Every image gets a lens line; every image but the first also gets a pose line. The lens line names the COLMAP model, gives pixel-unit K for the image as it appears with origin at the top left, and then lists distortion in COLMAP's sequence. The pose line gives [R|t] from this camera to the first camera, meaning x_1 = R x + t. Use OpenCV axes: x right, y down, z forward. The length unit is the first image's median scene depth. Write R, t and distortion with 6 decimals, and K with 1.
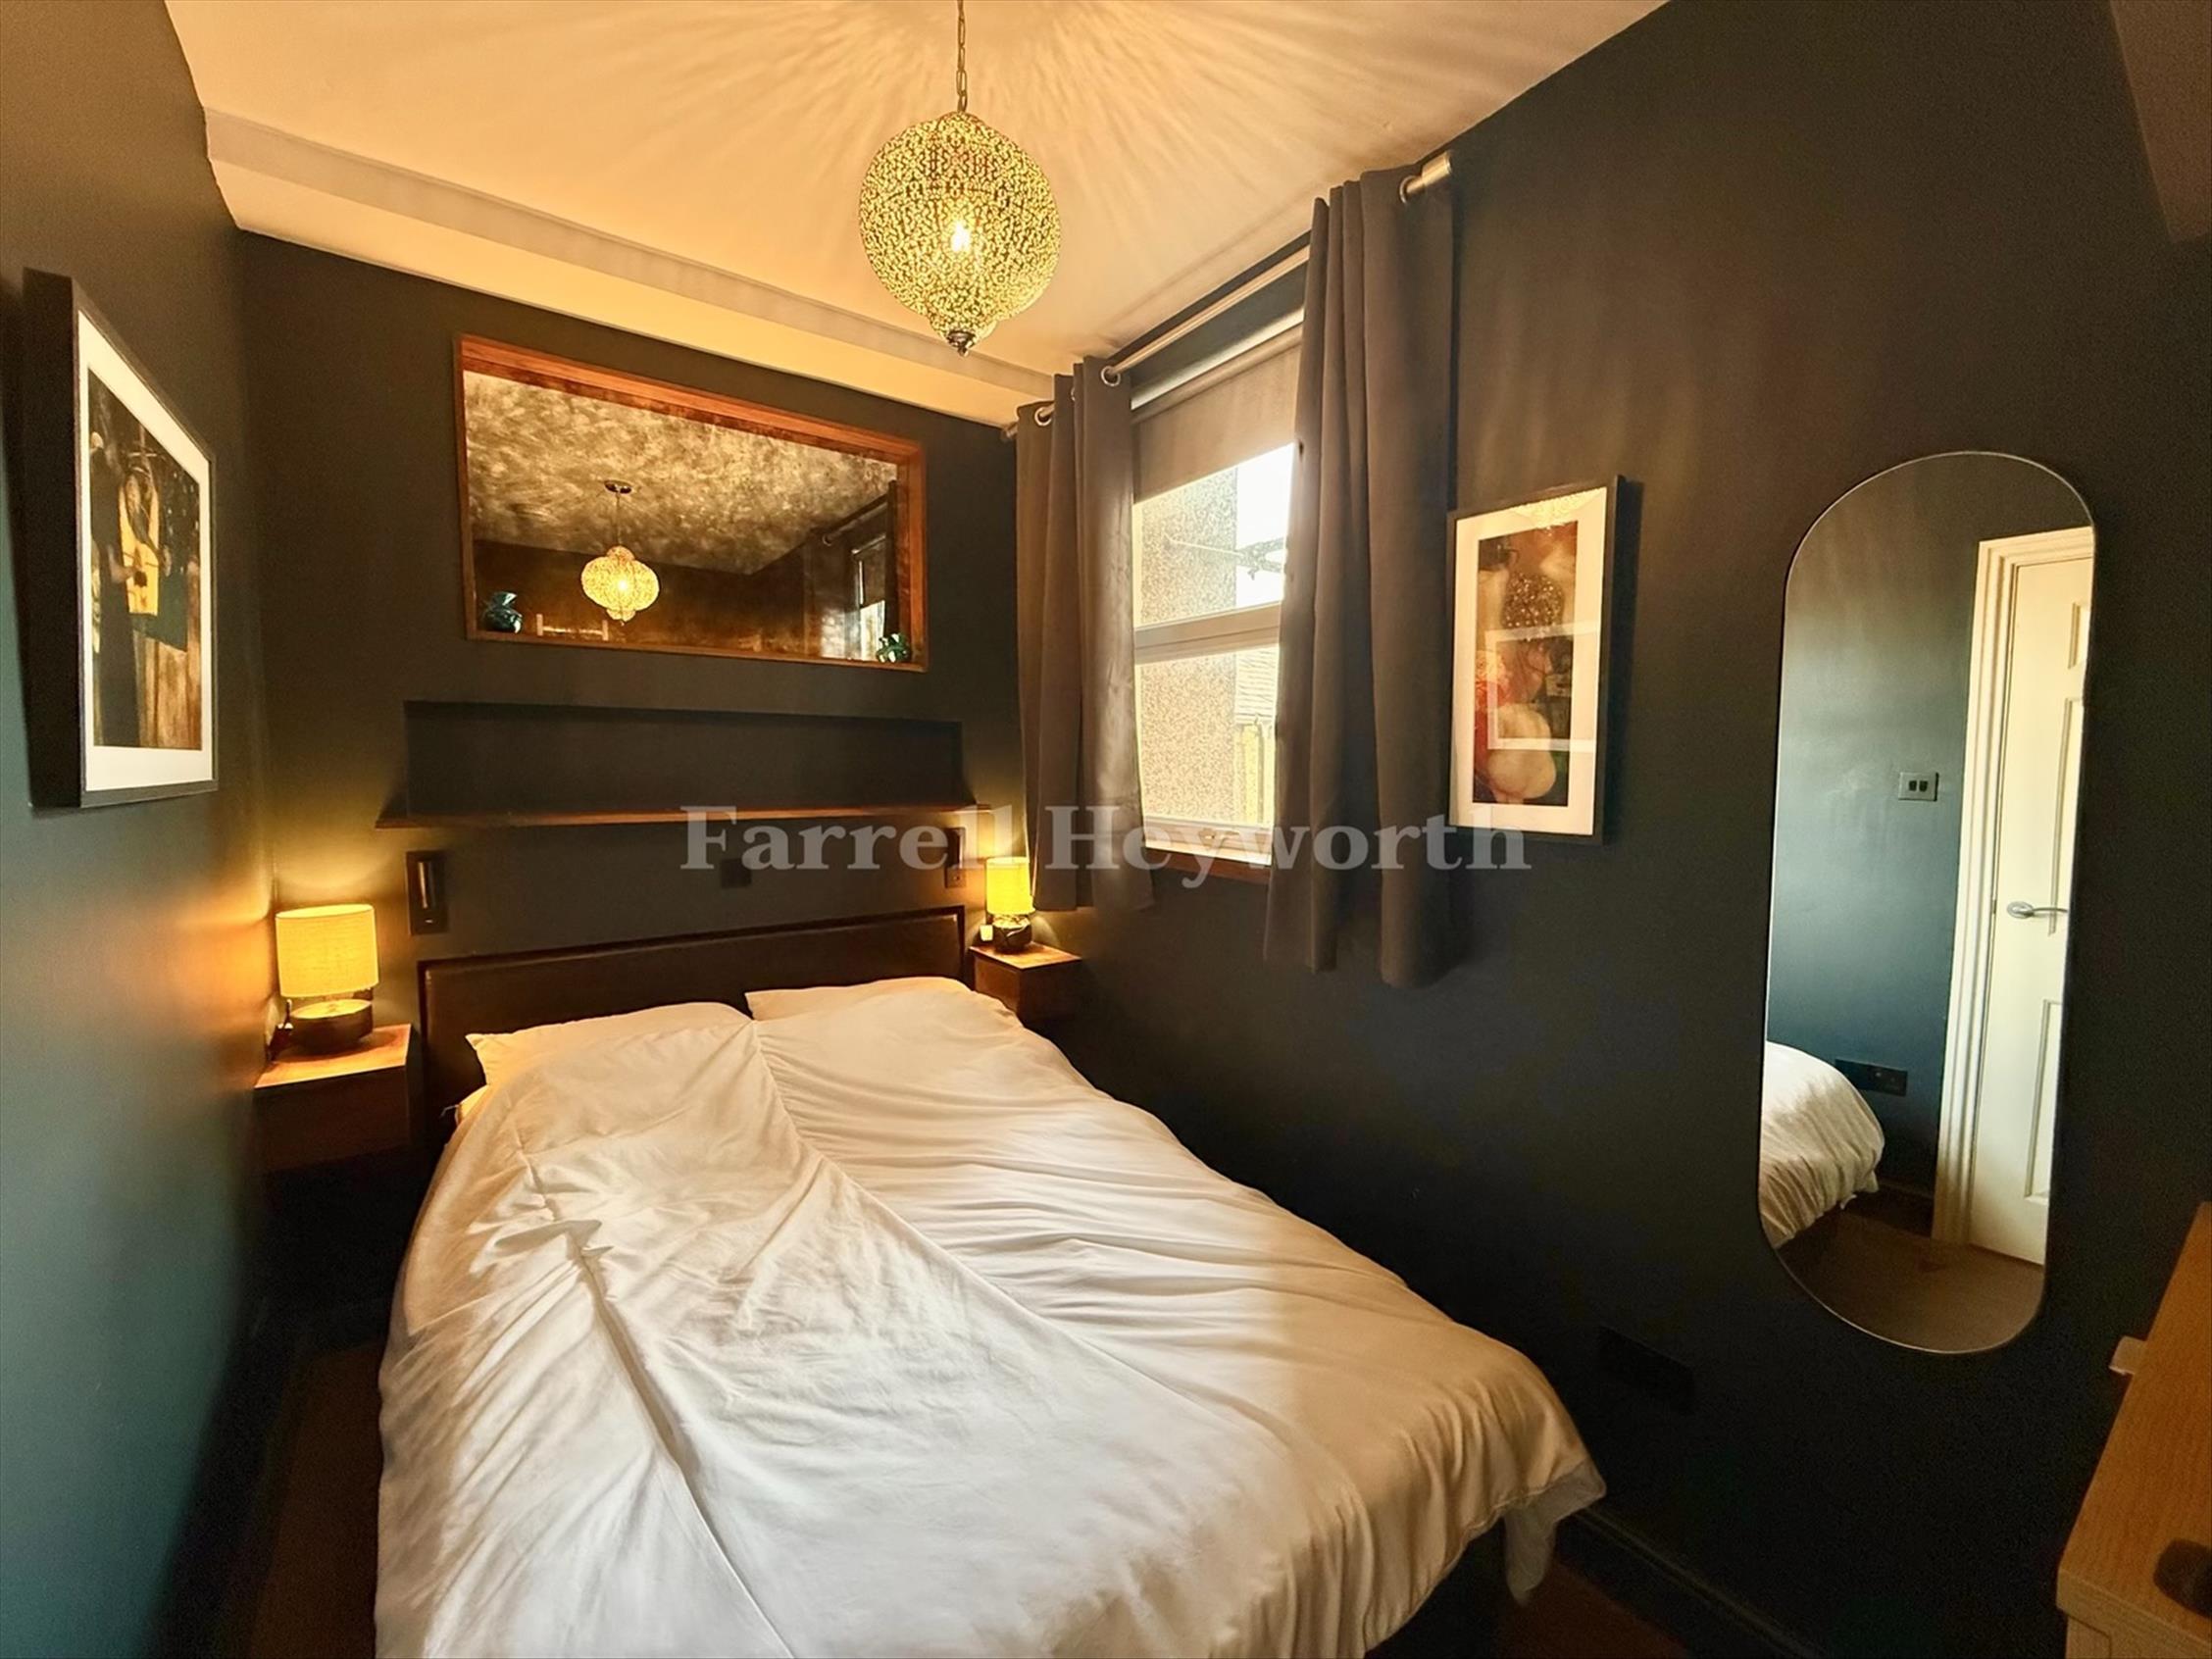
lens RADIAL K [[878.8, 0, 1108.0], [0, 878.8, 824.6], [0, 0, 1]] dist [-0.003107, 0.000421]
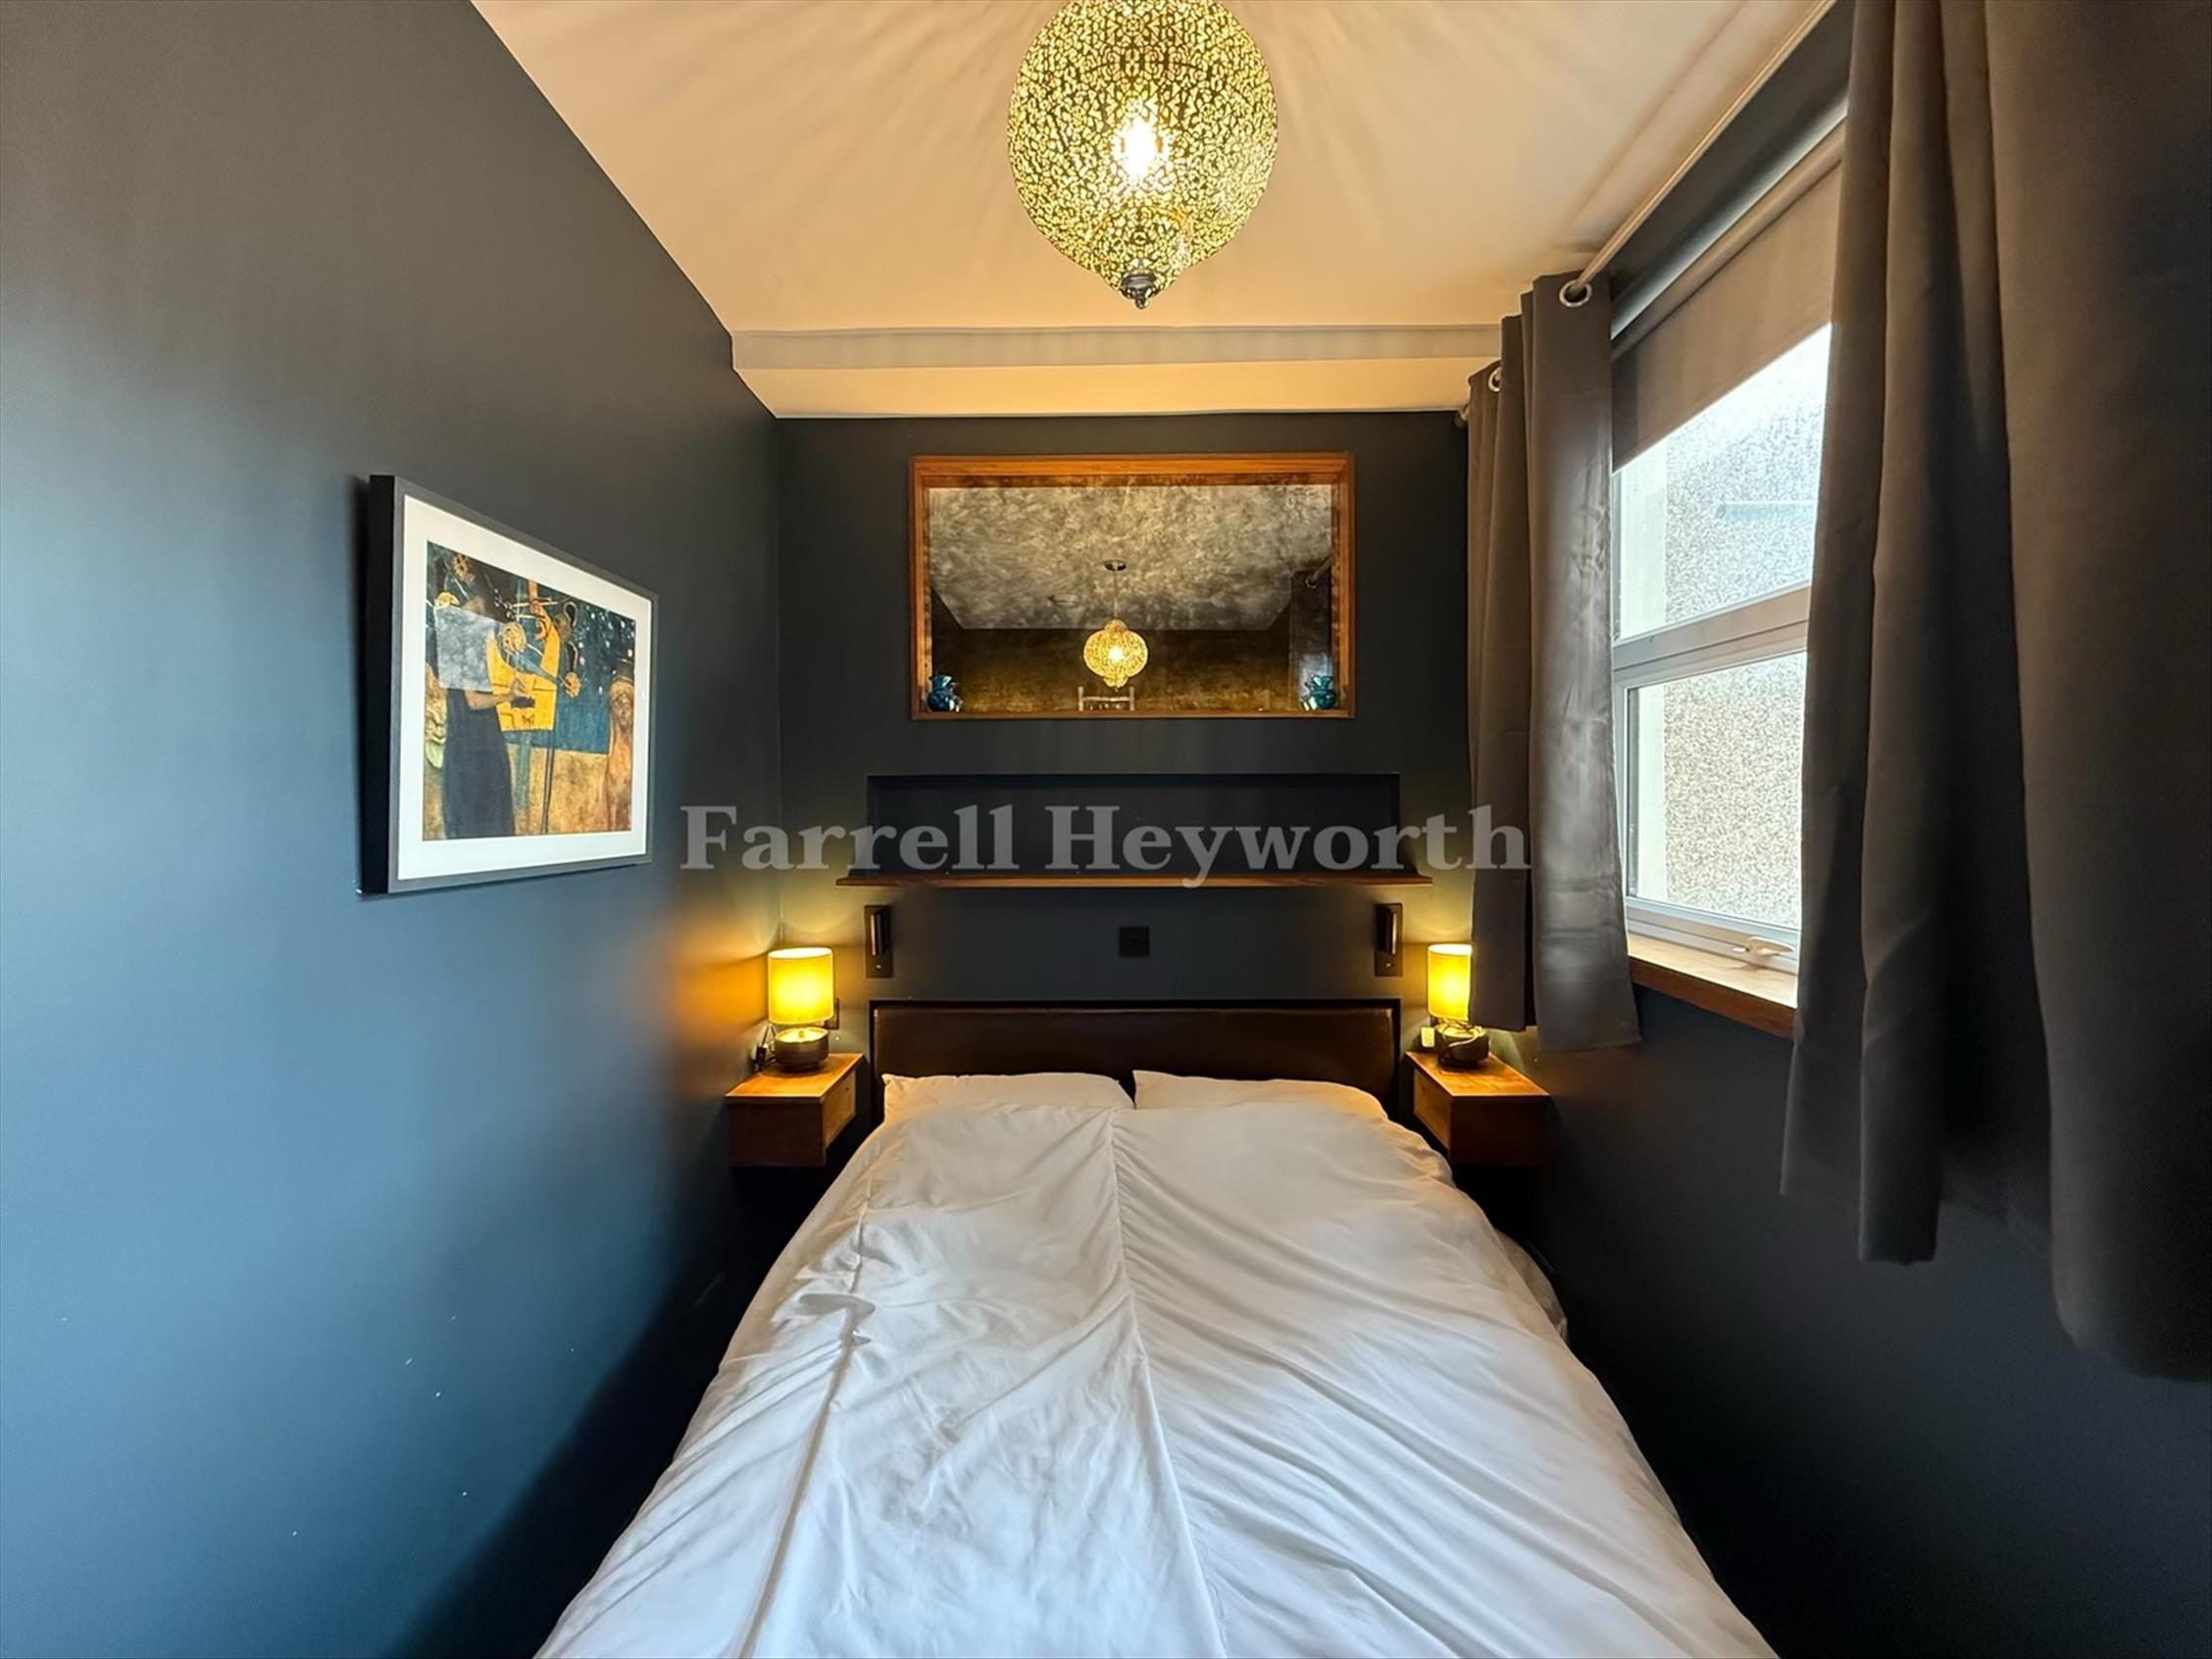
lens RADIAL K [[878.8, 0, 1107.5], [0, 878.8, 824.8], [0, 0, 1]] dist [-0.003107, 0.000421]
pose [[0.794317, 0.005214, -0.607481, 0.166125], [-0.033906, 0.998785, -0.035763, -0.045108], [0.606556, 0.049004, 0.793529, 0.263383]]
